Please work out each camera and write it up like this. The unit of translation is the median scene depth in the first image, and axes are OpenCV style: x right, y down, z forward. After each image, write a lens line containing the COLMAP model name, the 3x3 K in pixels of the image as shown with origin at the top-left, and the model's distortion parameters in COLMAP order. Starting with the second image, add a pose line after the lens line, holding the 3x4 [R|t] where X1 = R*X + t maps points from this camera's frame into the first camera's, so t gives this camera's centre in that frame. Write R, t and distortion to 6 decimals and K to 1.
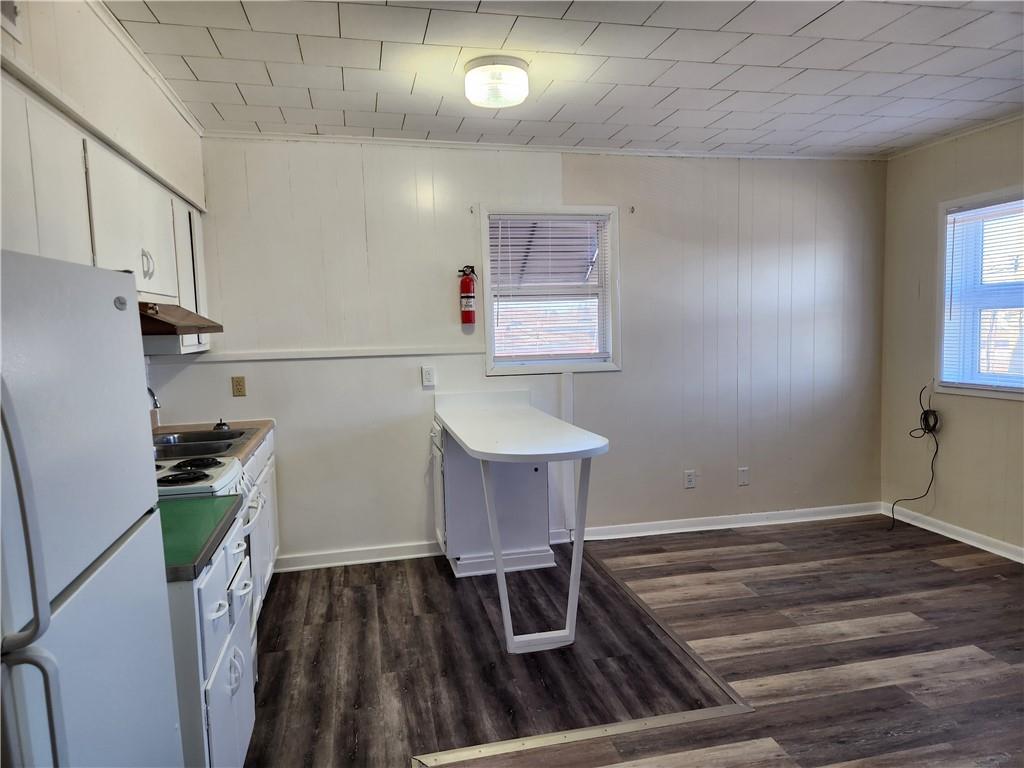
lens RADIAL K [[682.1, 0, 523.1], [0, 682.1, 383.3], [0, 0, 1]] dist [0.051518, -0.023529]
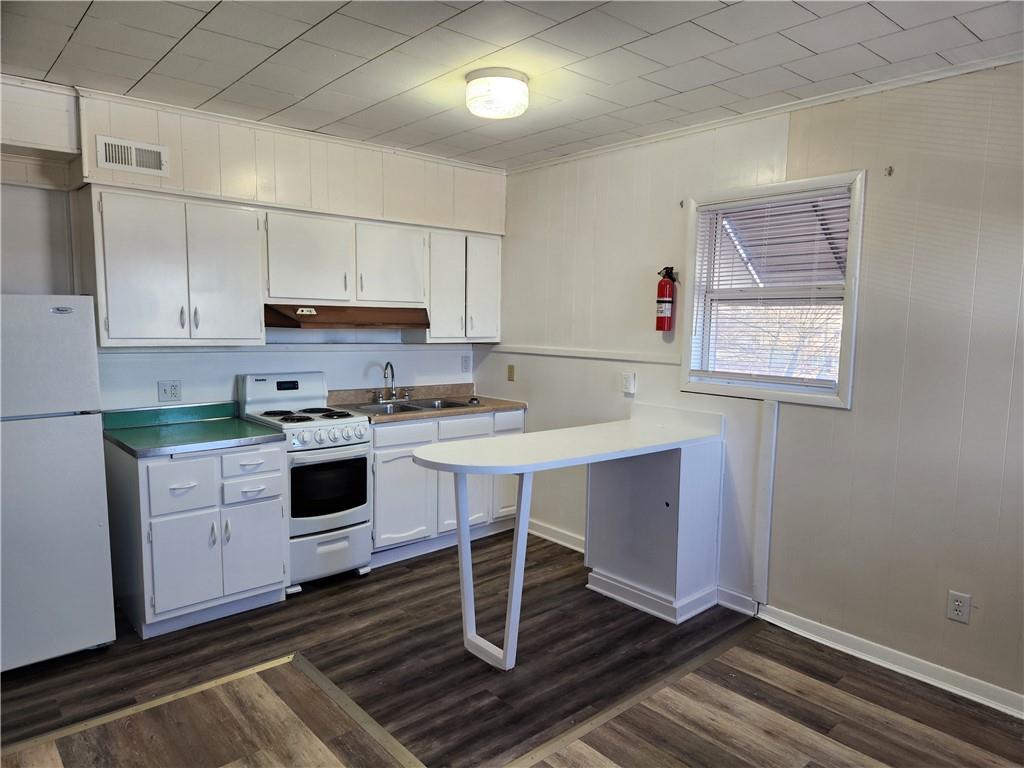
lens RADIAL K [[682.1, 0, 519.4], [0, 682.1, 387.3], [0, 0, 1]] dist [0.051518, -0.023529]
pose [[0.465061, 0.118182, -0.877355, 0.684159], [-0.107648, 0.991244, 0.076462, -0.066078], [0.878709, 0.058886, 0.473711, 0.428603]]
